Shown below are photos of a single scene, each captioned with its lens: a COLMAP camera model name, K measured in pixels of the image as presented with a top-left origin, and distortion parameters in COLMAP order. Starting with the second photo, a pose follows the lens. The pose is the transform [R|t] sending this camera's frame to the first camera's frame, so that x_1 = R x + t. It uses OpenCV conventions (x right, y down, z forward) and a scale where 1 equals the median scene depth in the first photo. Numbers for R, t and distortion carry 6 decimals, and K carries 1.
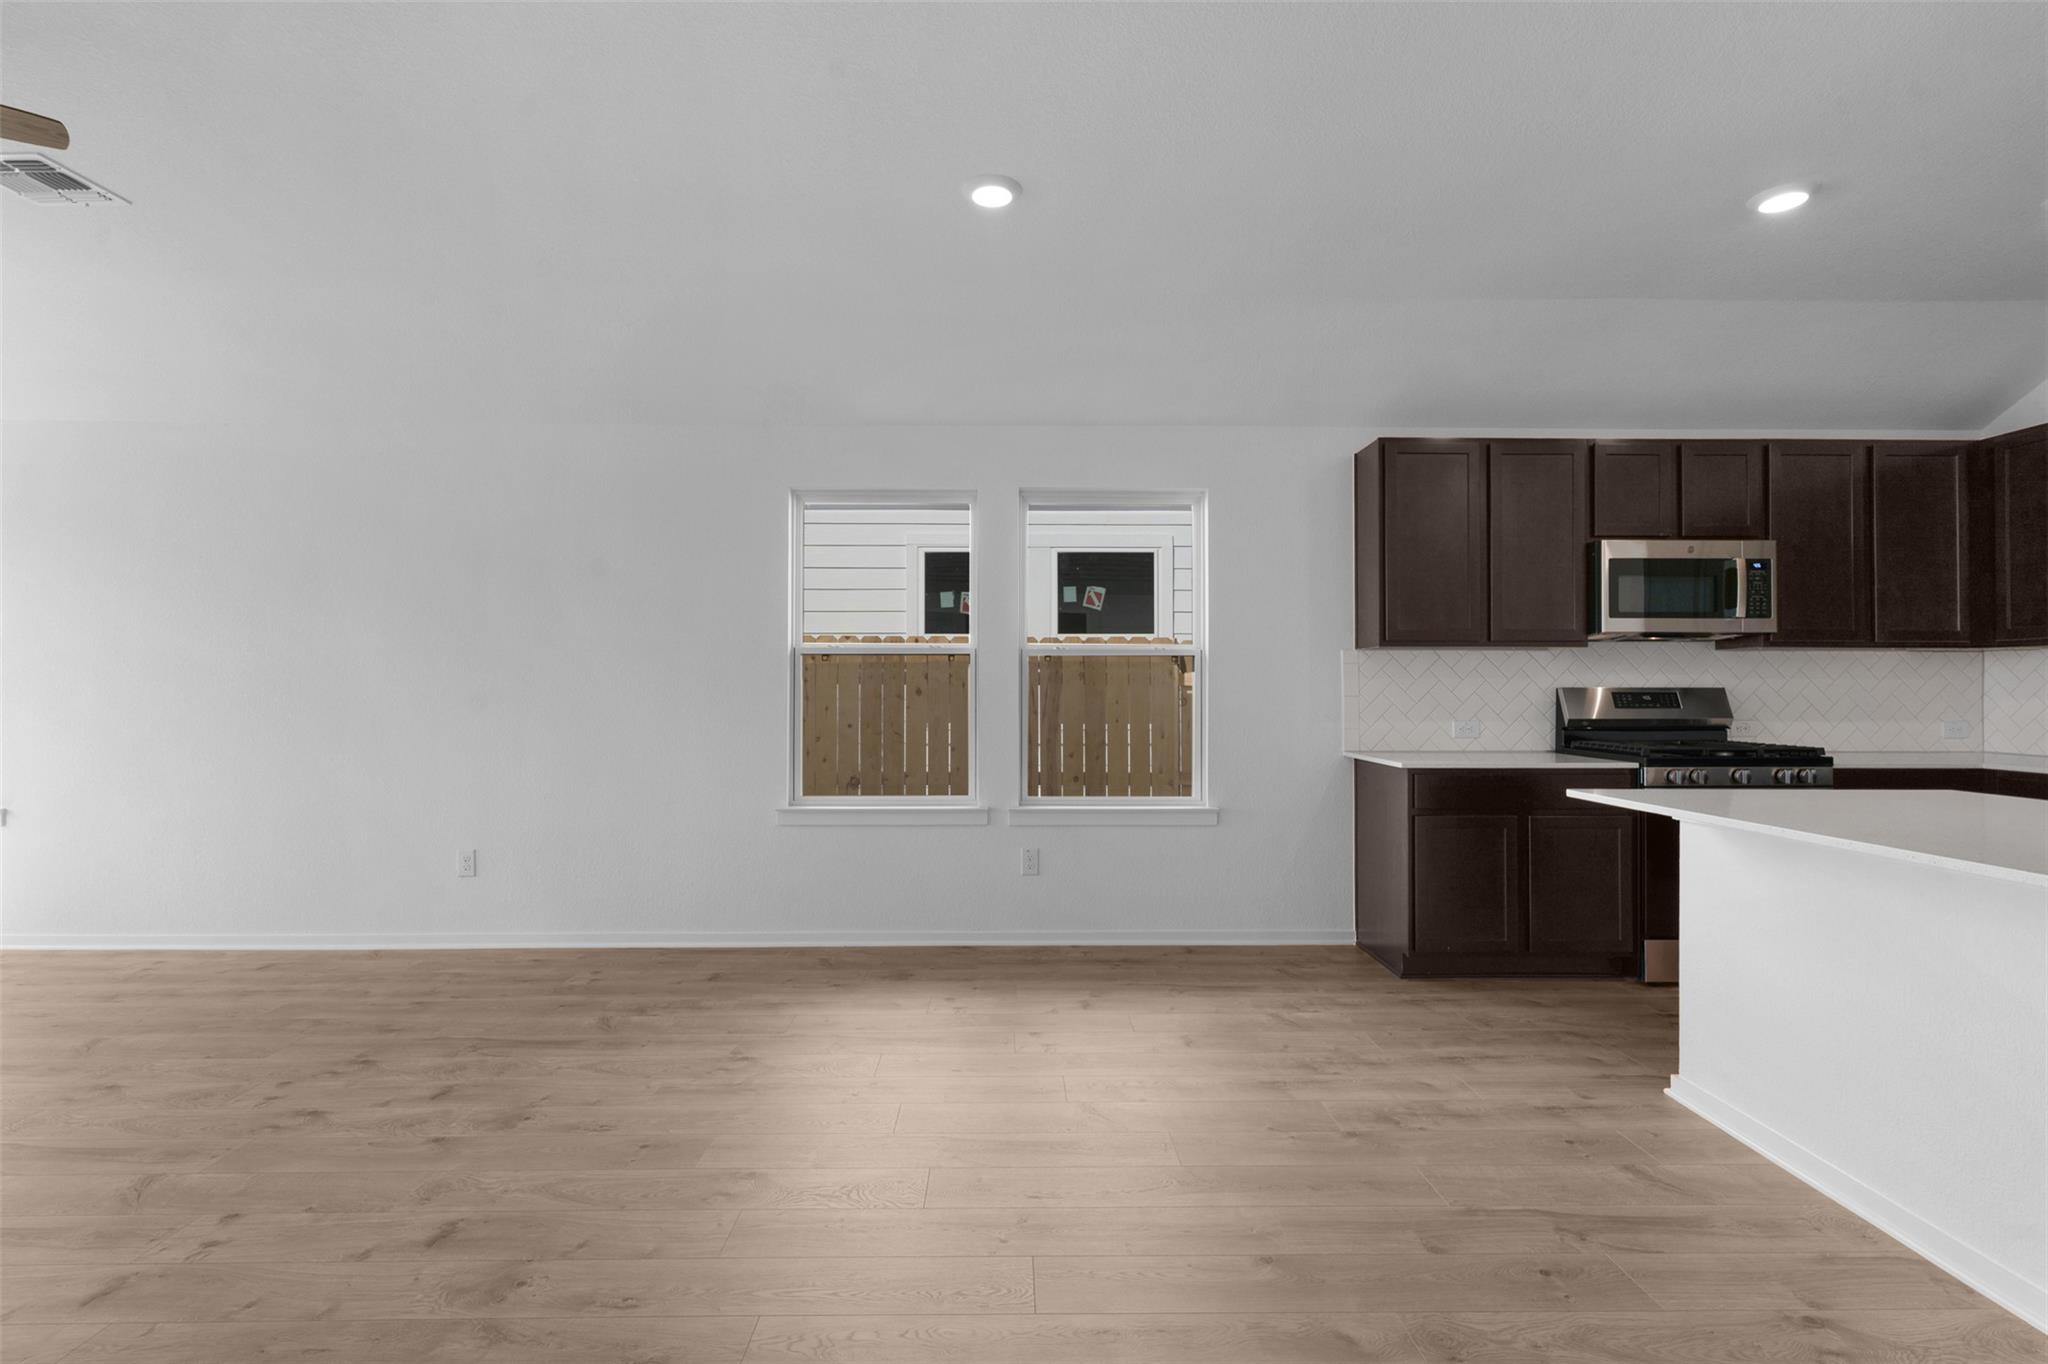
lens RADIAL K [[995.6, 0, 997.8], [0, 995.6, 659.4], [0, 0, 1]] dist [0.001769, -0.001105]
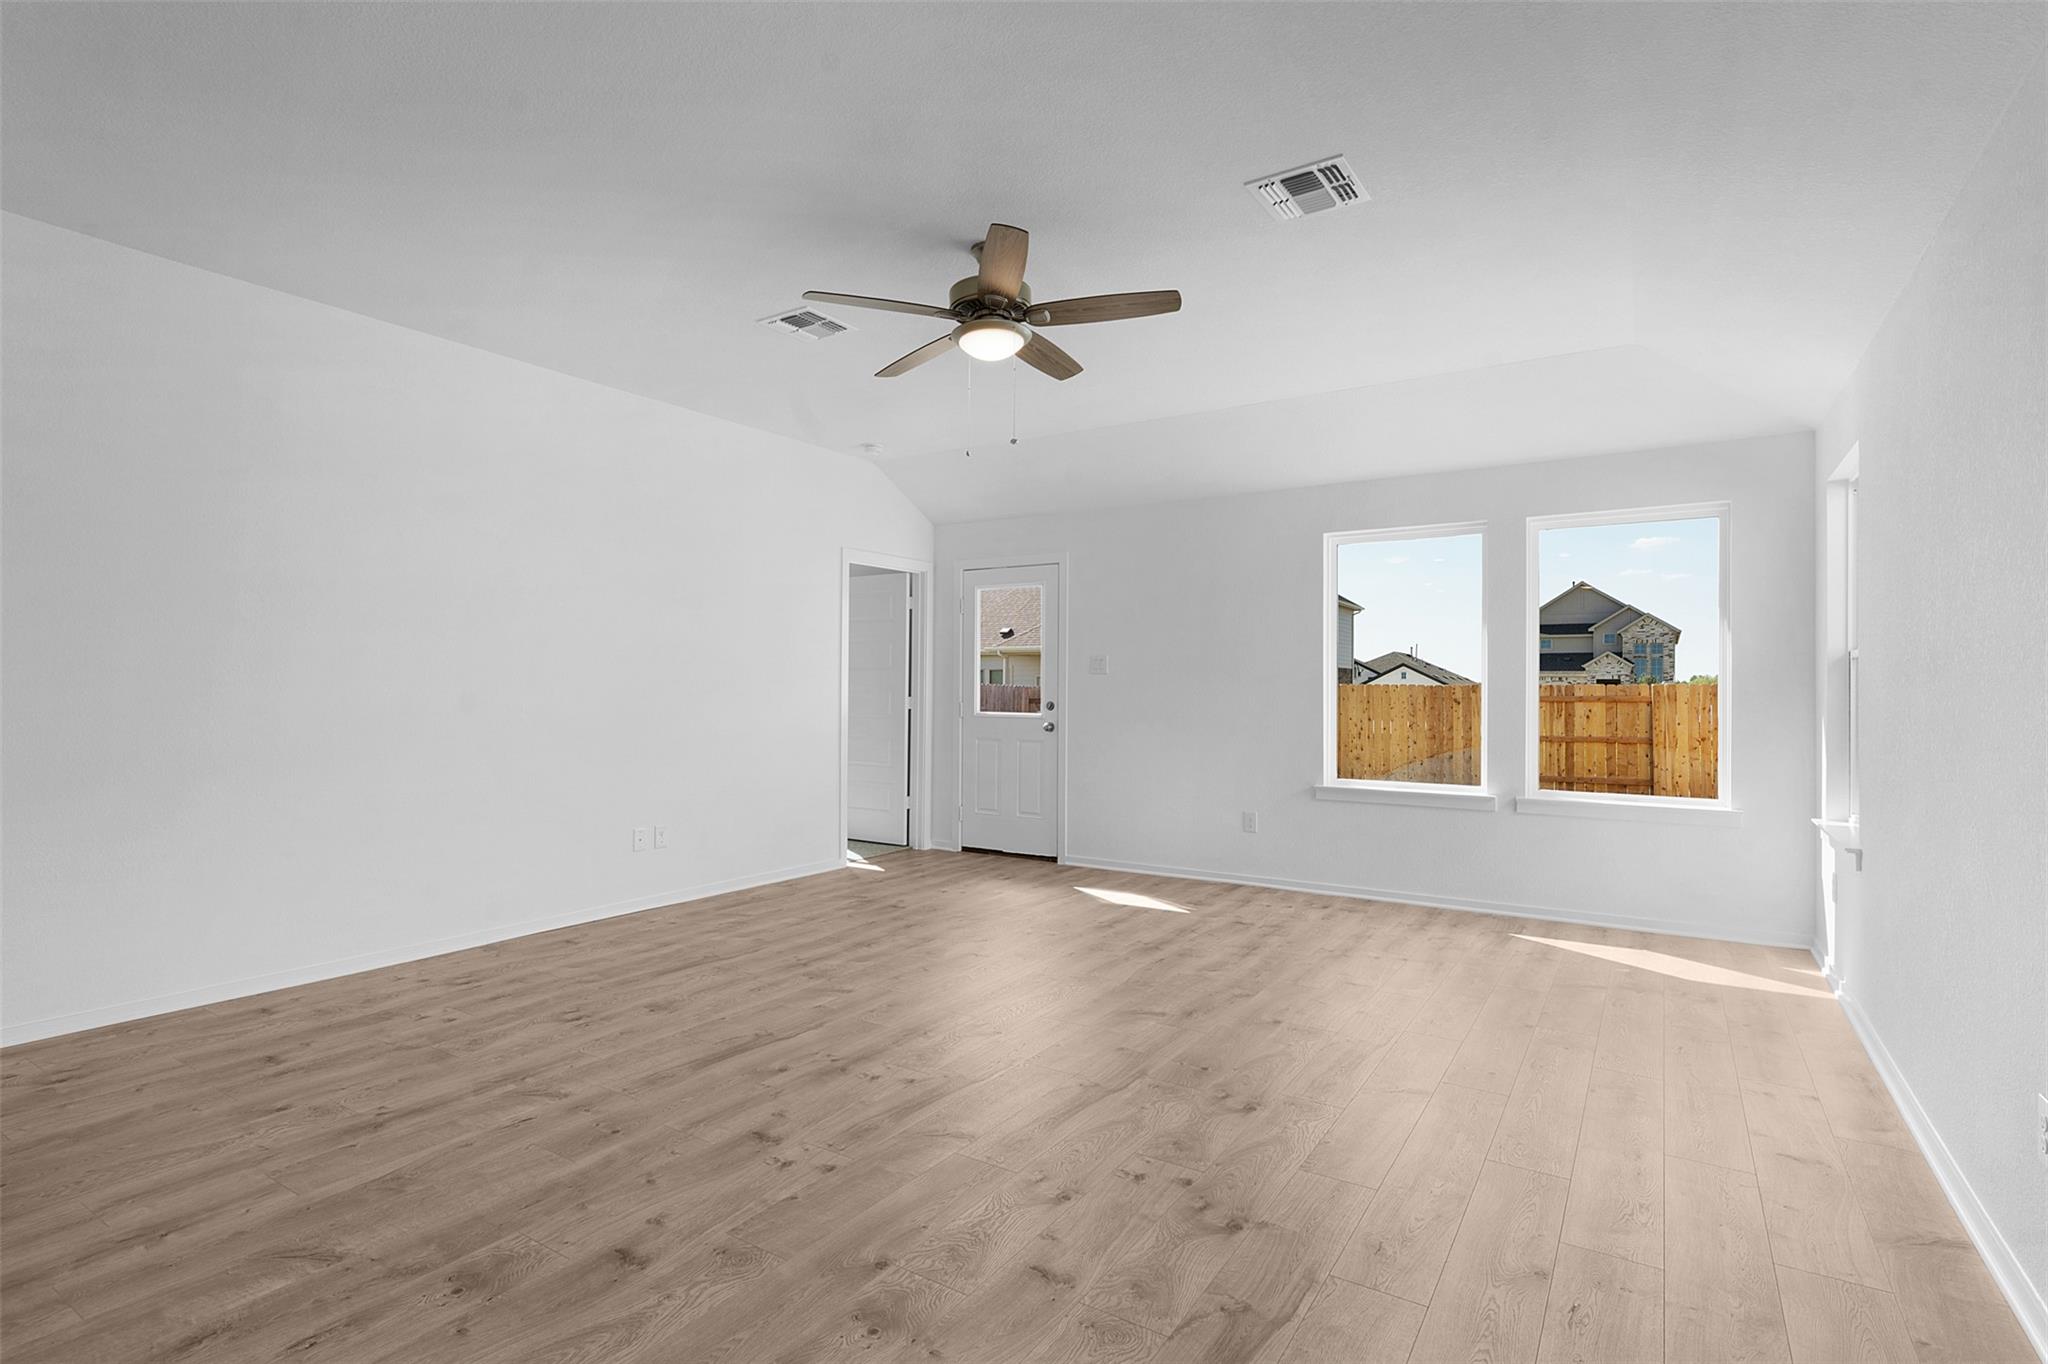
lens RADIAL K [[995.6, 0, 1012.8], [0, 995.6, 693.1], [0, 0, 1]] dist [0.001769, -0.001105]
pose [[-0.533669, -0.001839, -0.845691, 0.027589], [0.014796, 0.999824, -0.011511, 0.028155], [0.845564, -0.018656, -0.533549, 0.950502]]
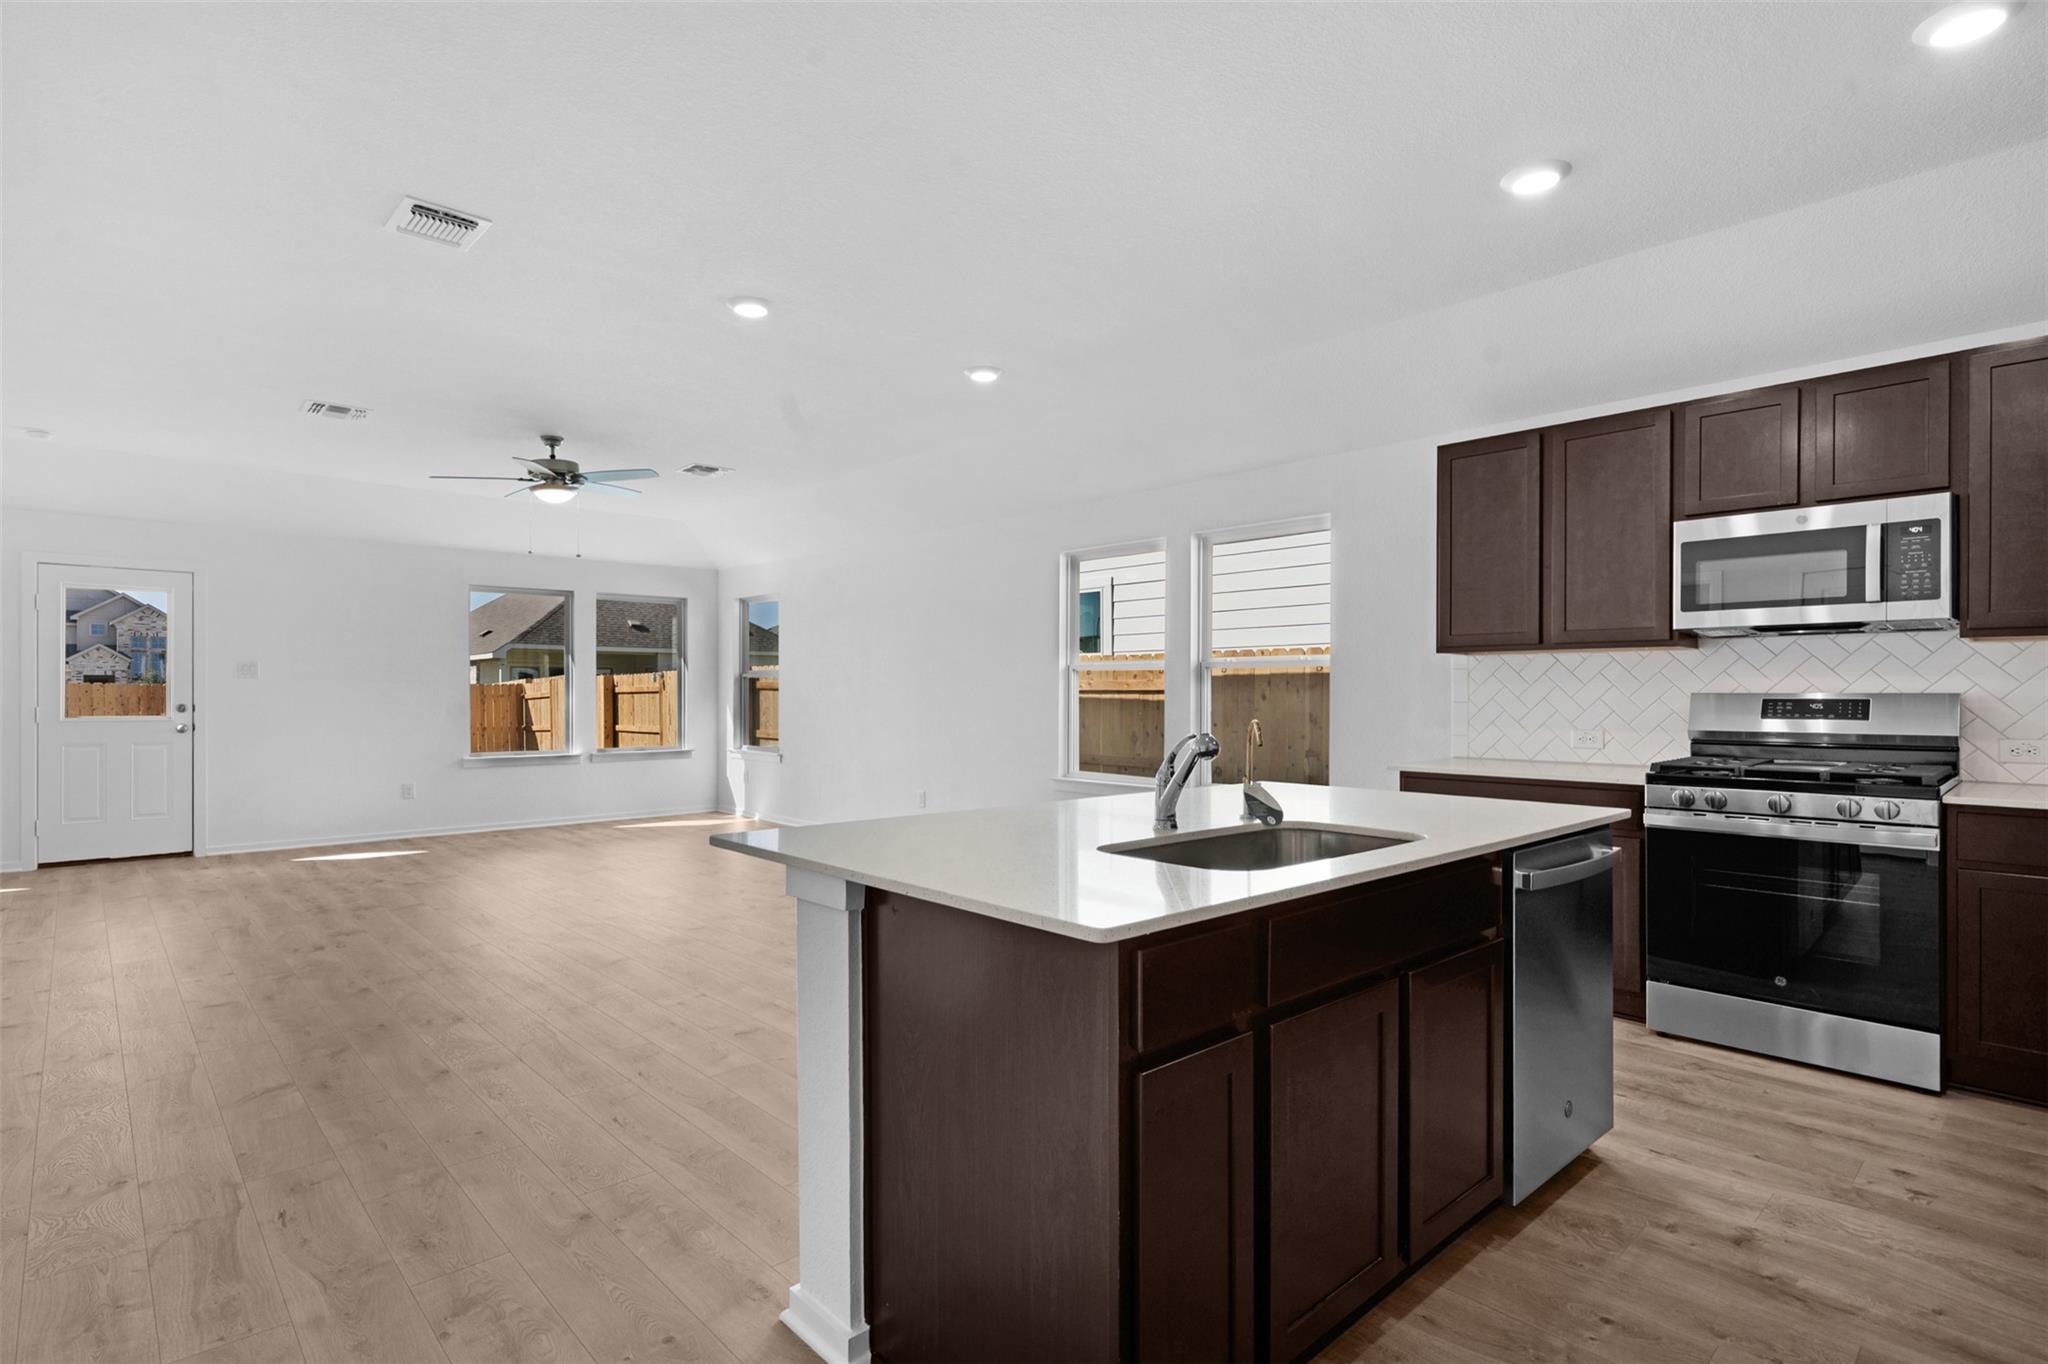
lens RADIAL K [[995.6, 0, 1016.8], [0, 995.6, 704.2], [0, 0, 1]] dist [0.001769, -0.001105]
pose [[0.690096, 0.008105, -0.723672, 0.838081], [0.019200, 0.999380, 0.029502, 0.001411], [0.723463, -0.034254, 0.689513, -0.006267]]
